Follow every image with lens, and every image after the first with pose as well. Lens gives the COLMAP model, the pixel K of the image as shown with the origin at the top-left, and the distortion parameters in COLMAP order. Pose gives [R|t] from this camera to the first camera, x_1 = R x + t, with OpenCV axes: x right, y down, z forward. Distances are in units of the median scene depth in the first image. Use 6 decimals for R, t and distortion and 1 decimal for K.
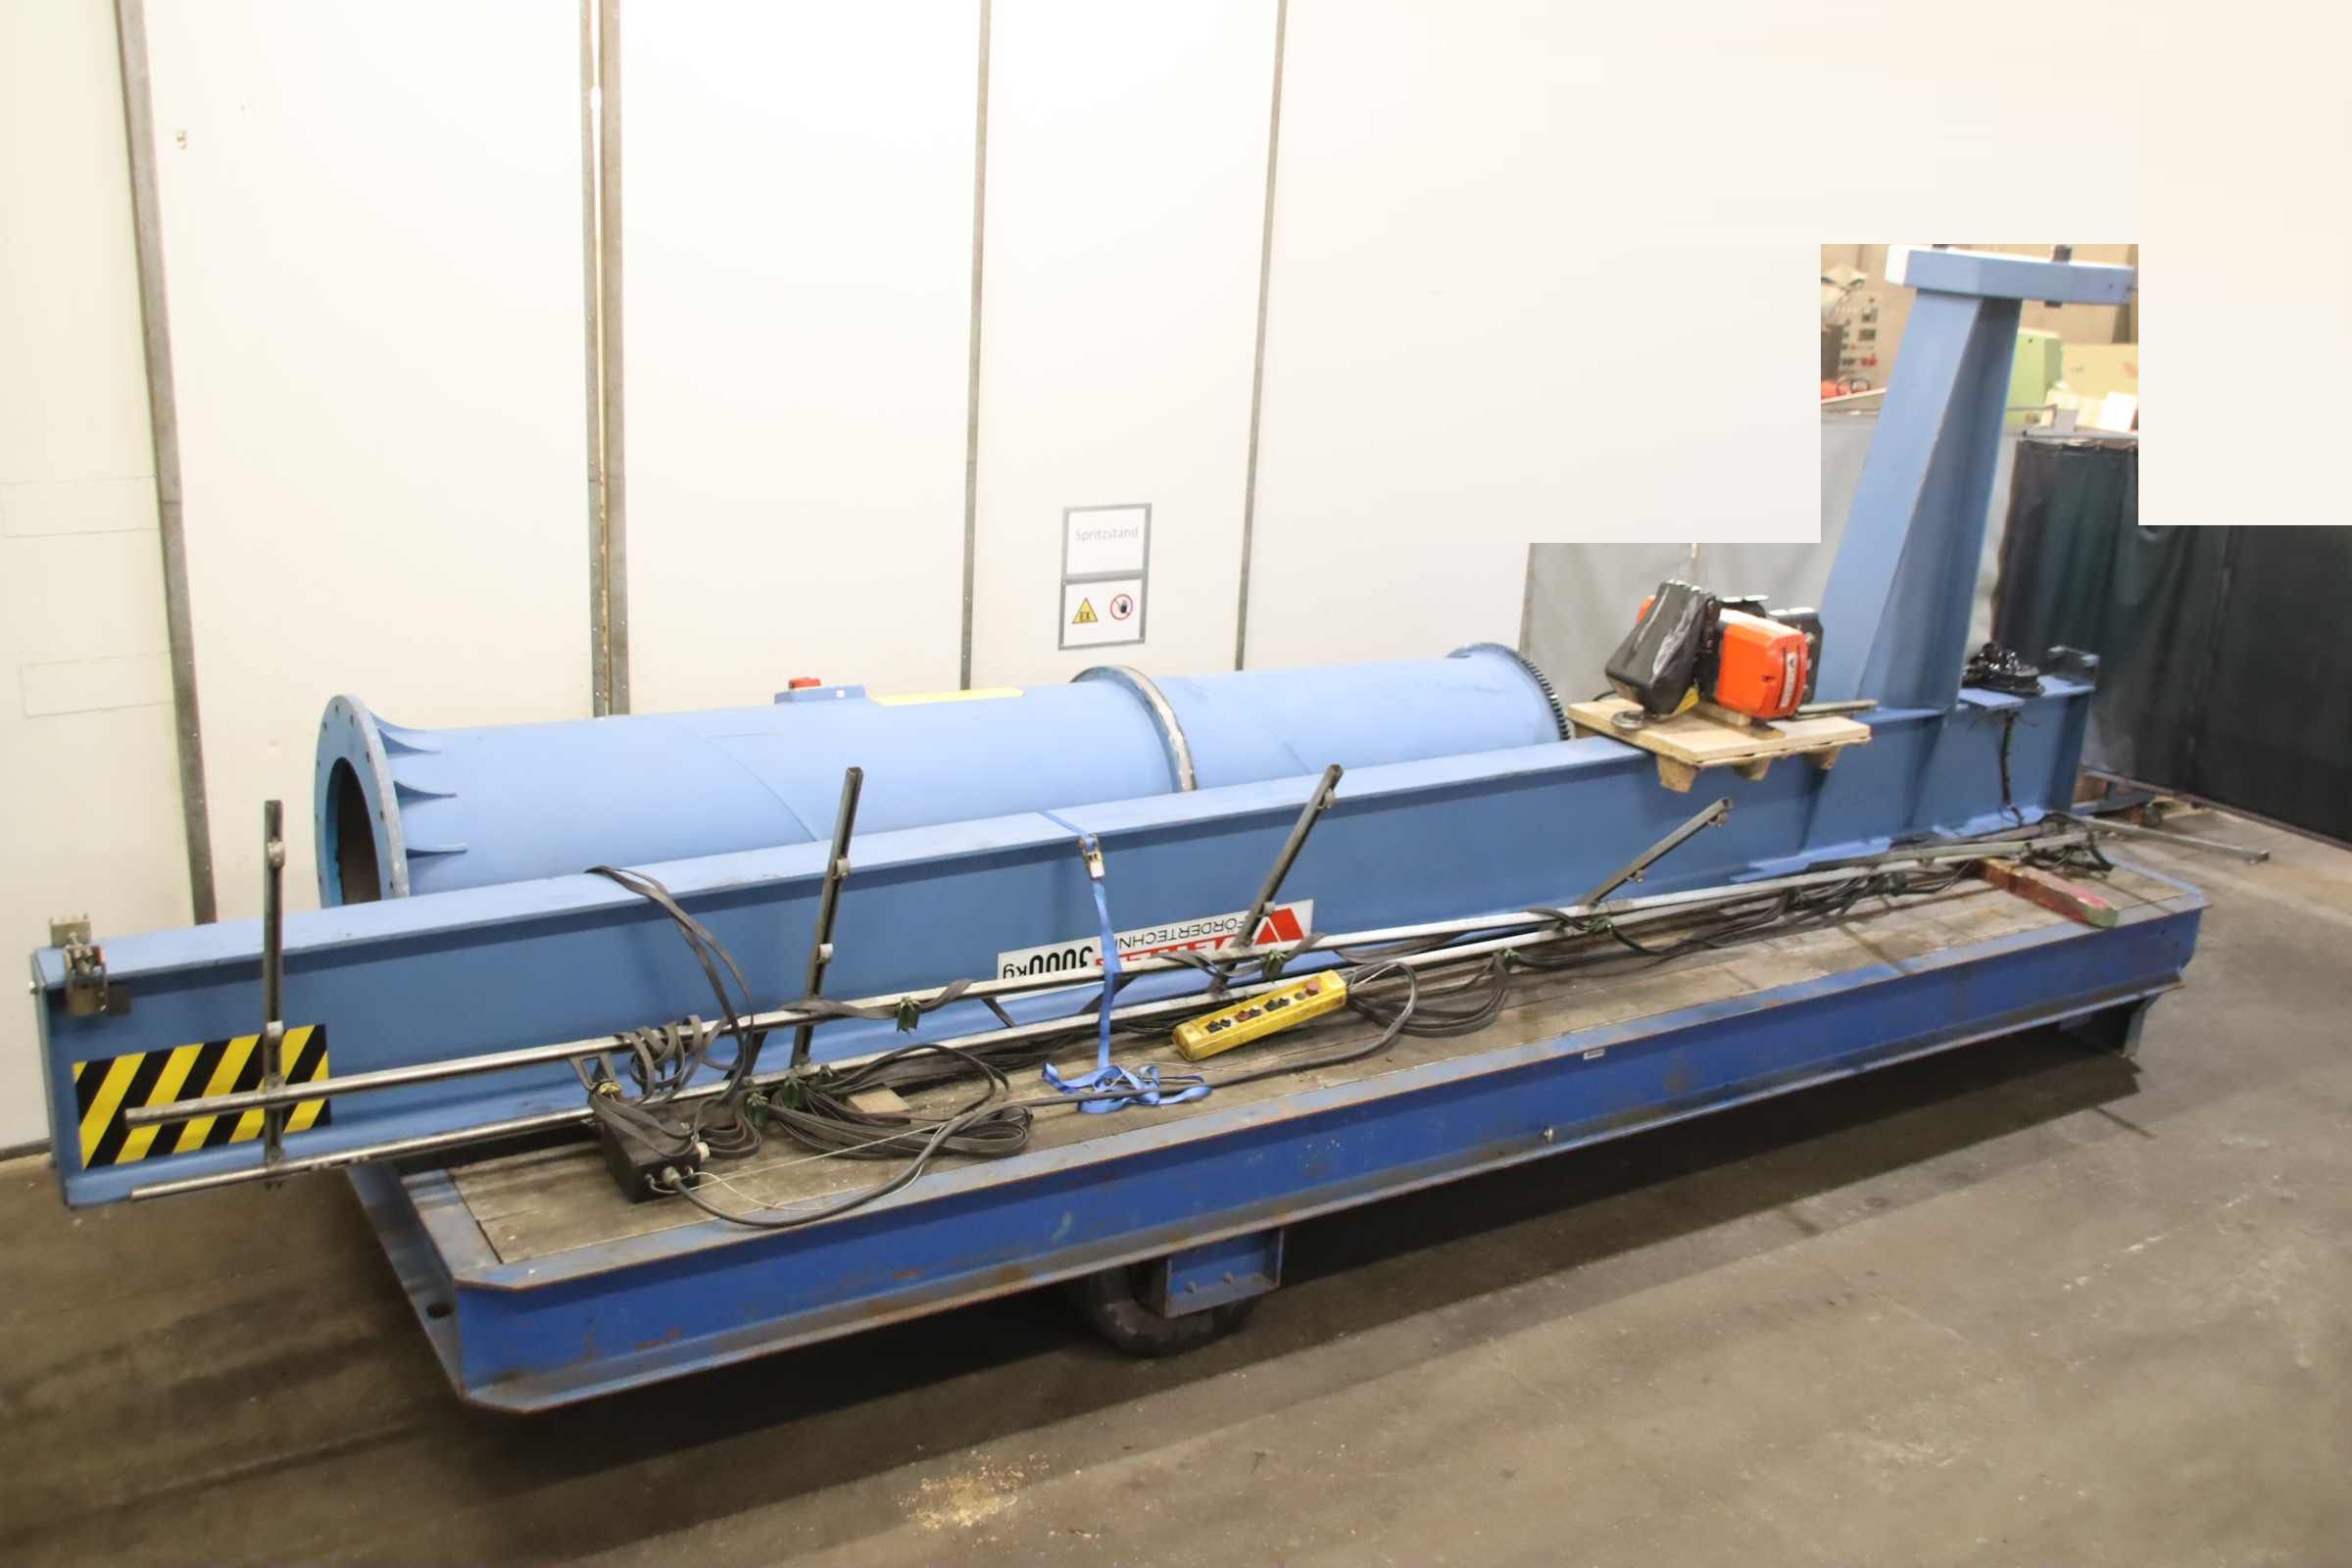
lens RADIAL K [[2120.2, 0, 1108.5], [0, 2120.2, 780.9], [0, 0, 1]] dist [-0.089259, 0.013836]
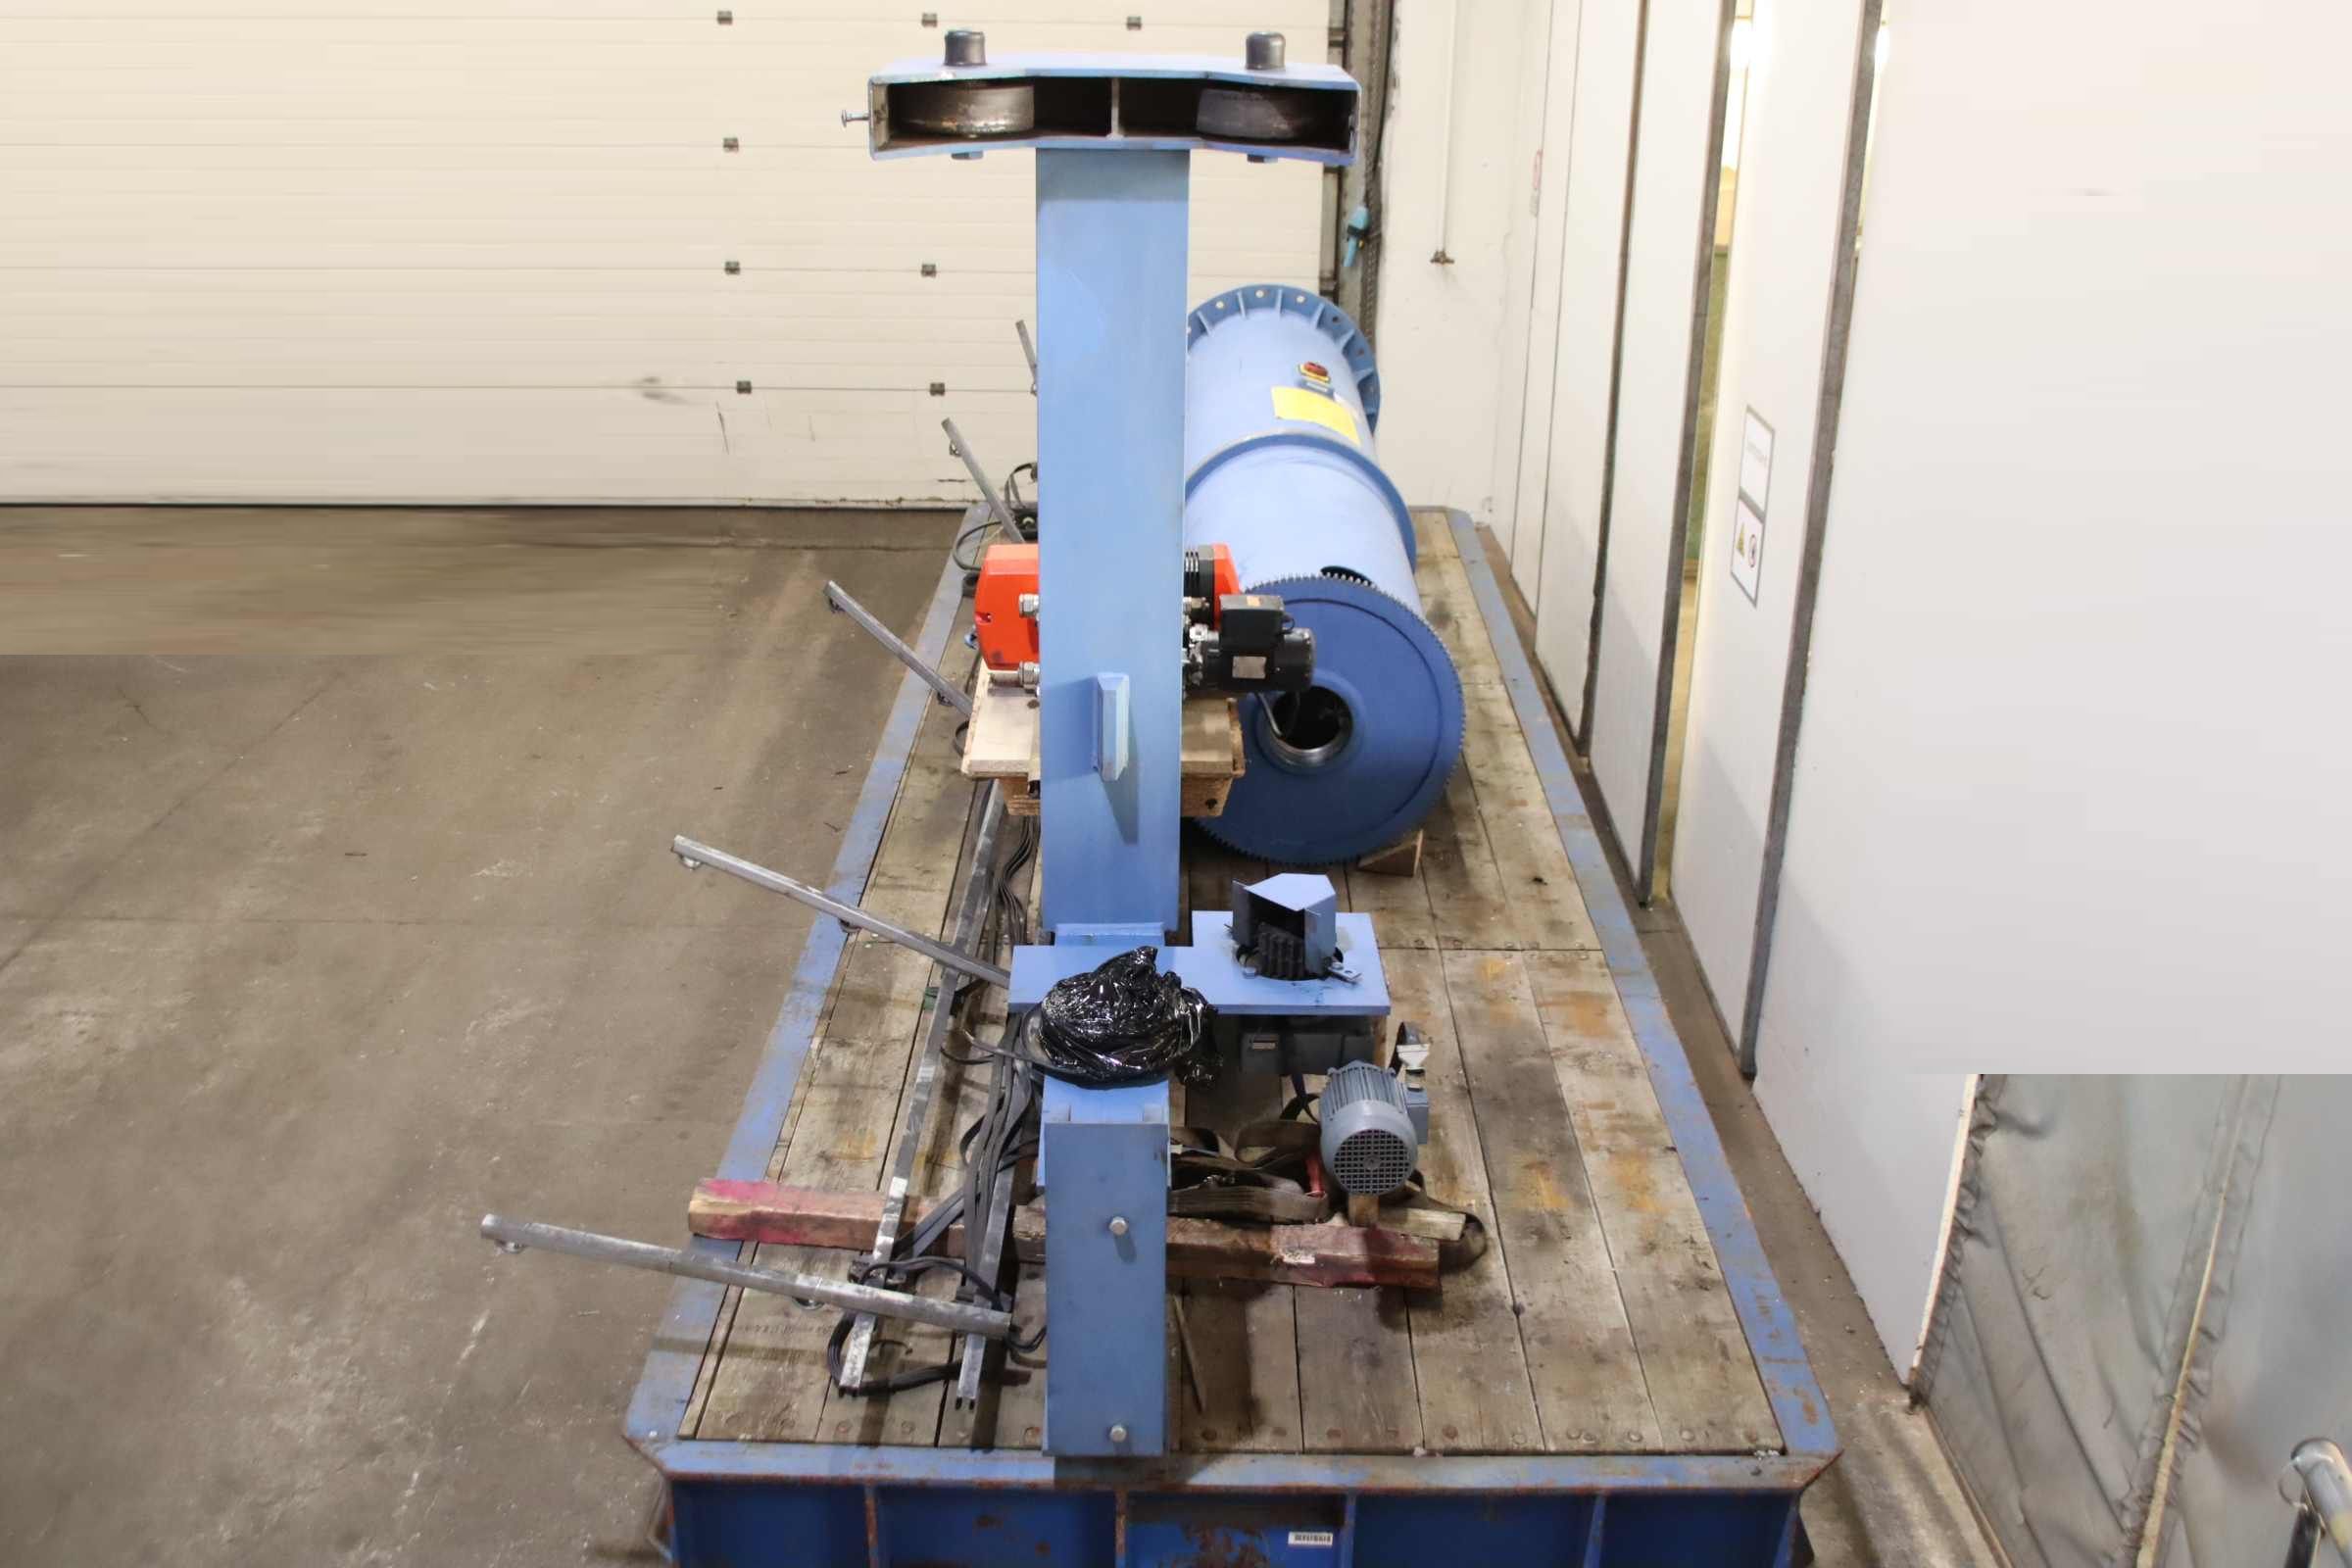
lens RADIAL K [[2120.2, 0, 1108.5], [0, 2120.2, 780.9], [0, 0, 1]] dist [-0.089259, 0.013836]
pose [[-0.523639, 0.261829, -0.810708, 0.997725], [-0.283255, 0.843958, 0.455523, -0.376412], [0.803473, 0.468167, -0.367765, 1.449646]]
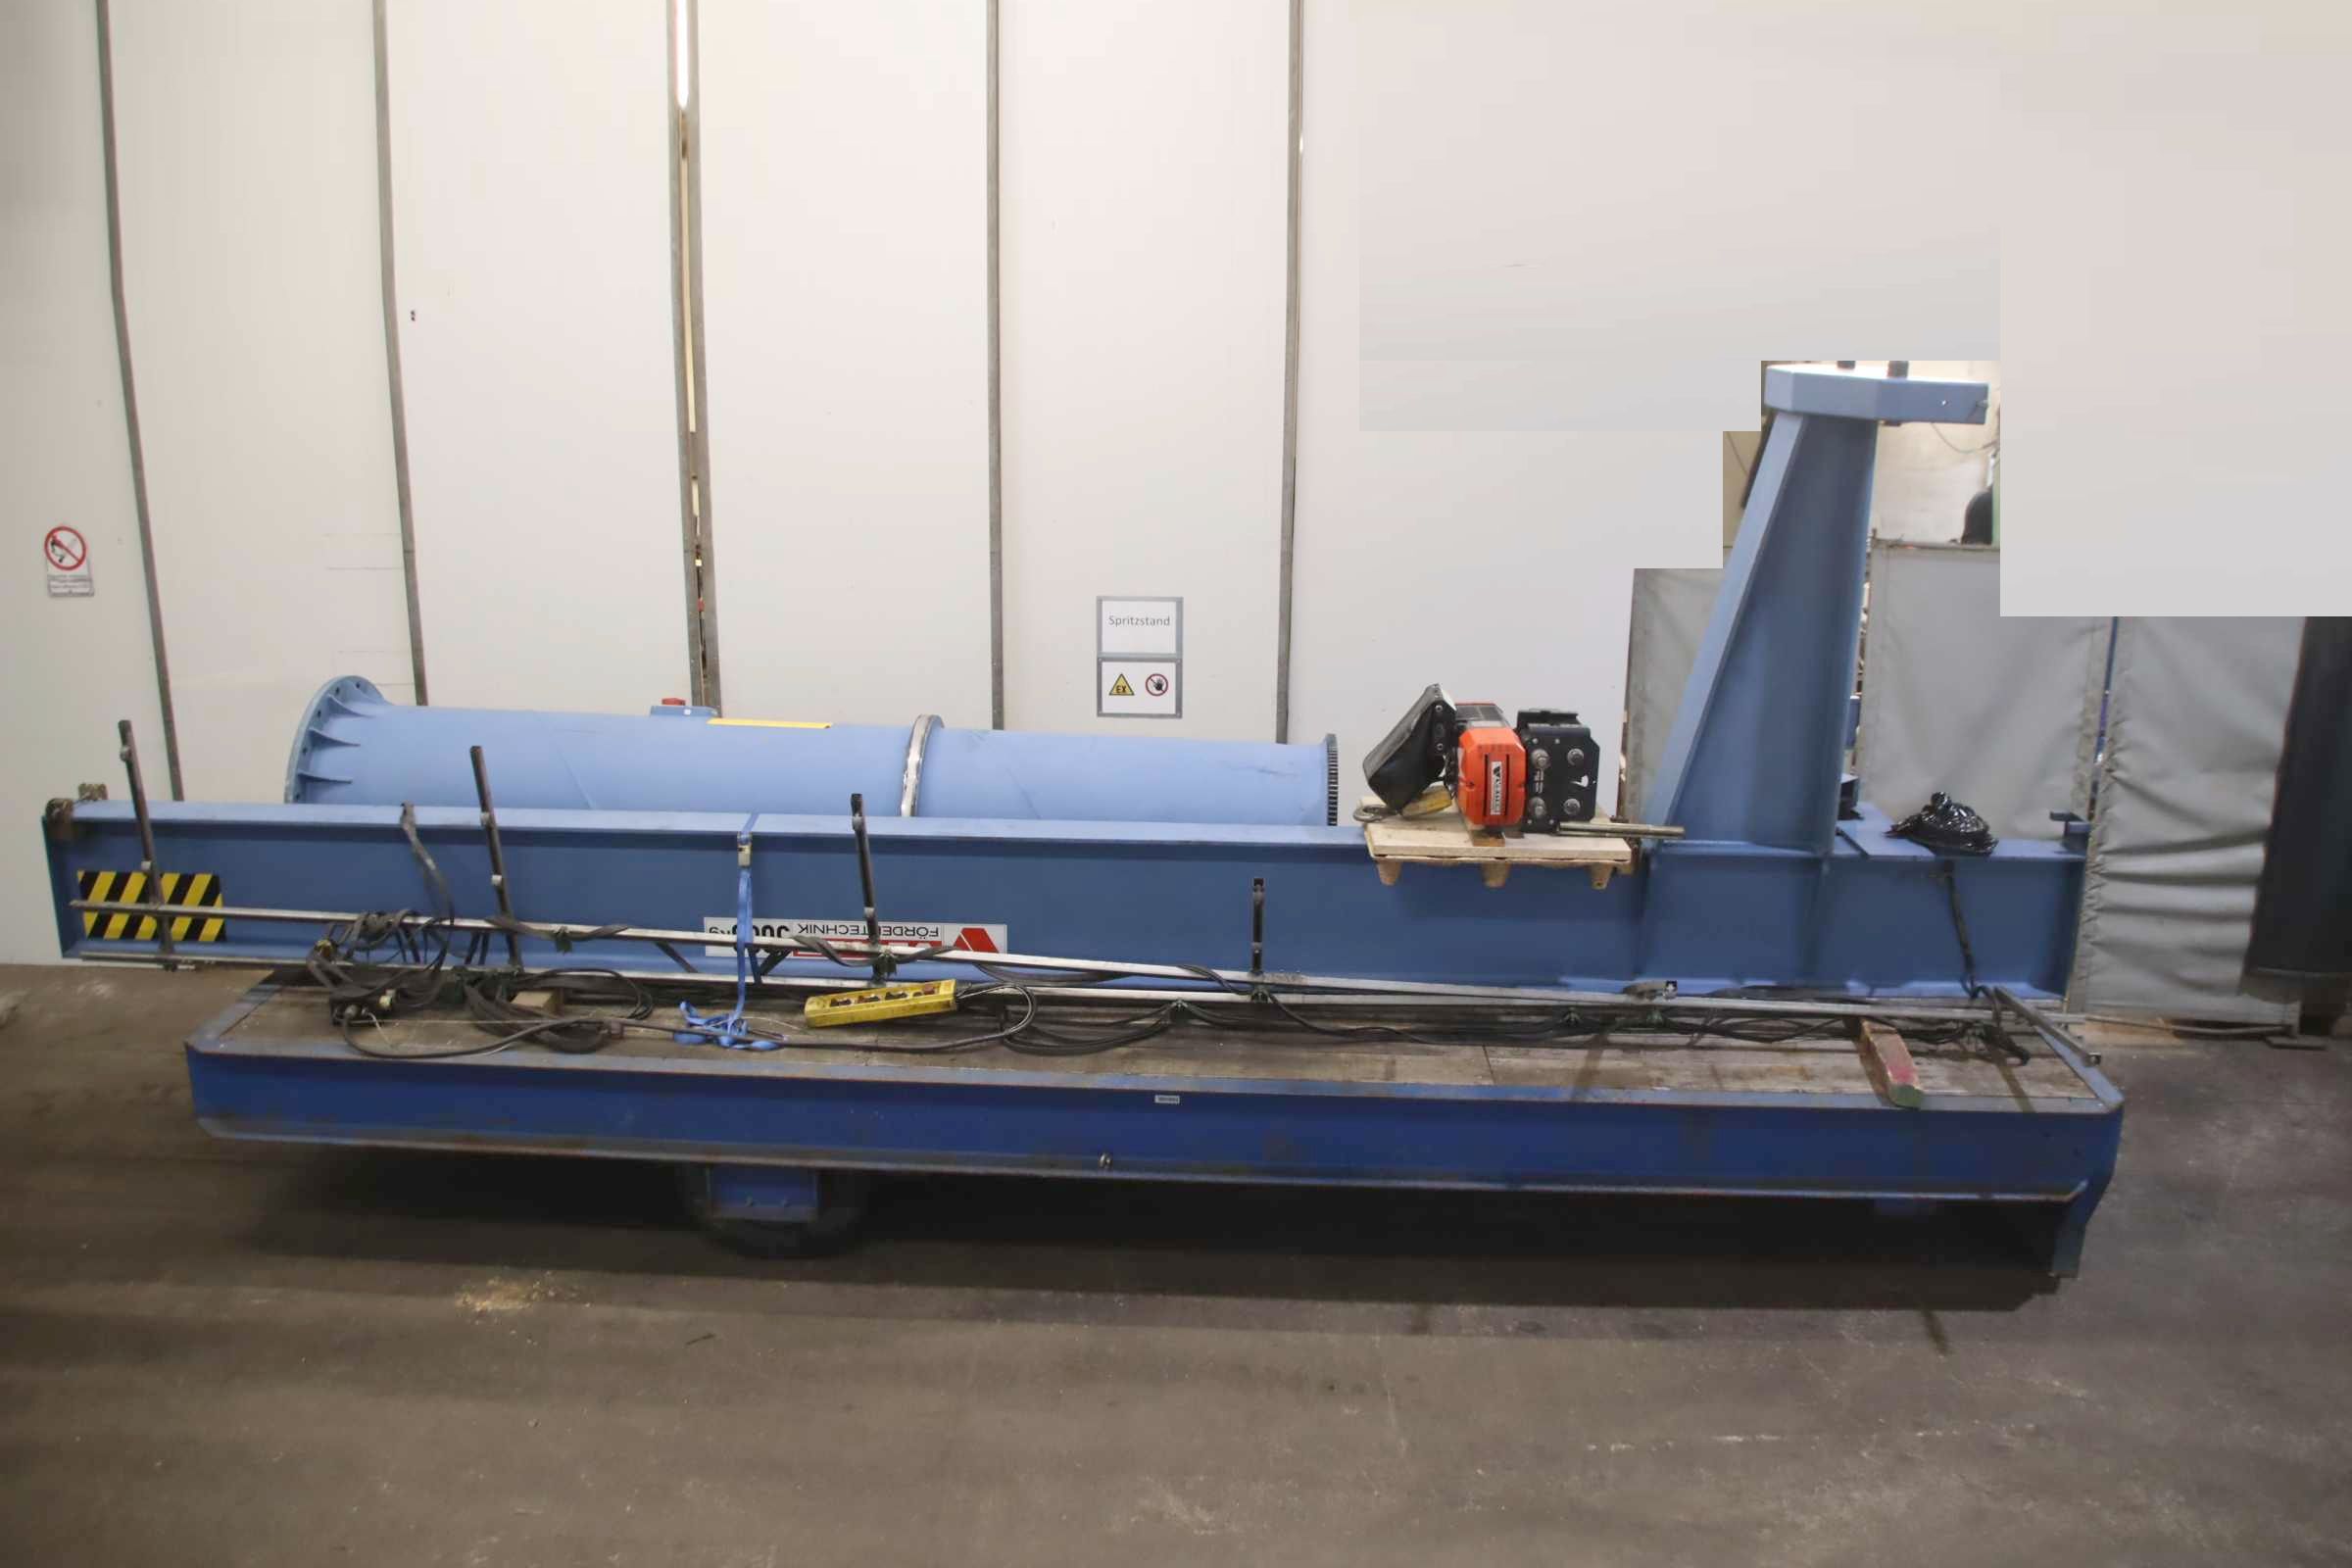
lens RADIAL K [[1904.3, 0, 1176.0], [0, 1904.3, 784.0], [0, 0, 1]] dist [-0.105587, 0.009298]
pose [[0.837767, 0.102541, -0.536314, 0.742132], [-0.129383, 0.991516, -0.012532, -0.020481], [0.530478, 0.079889, 0.843926, 0.159411]]
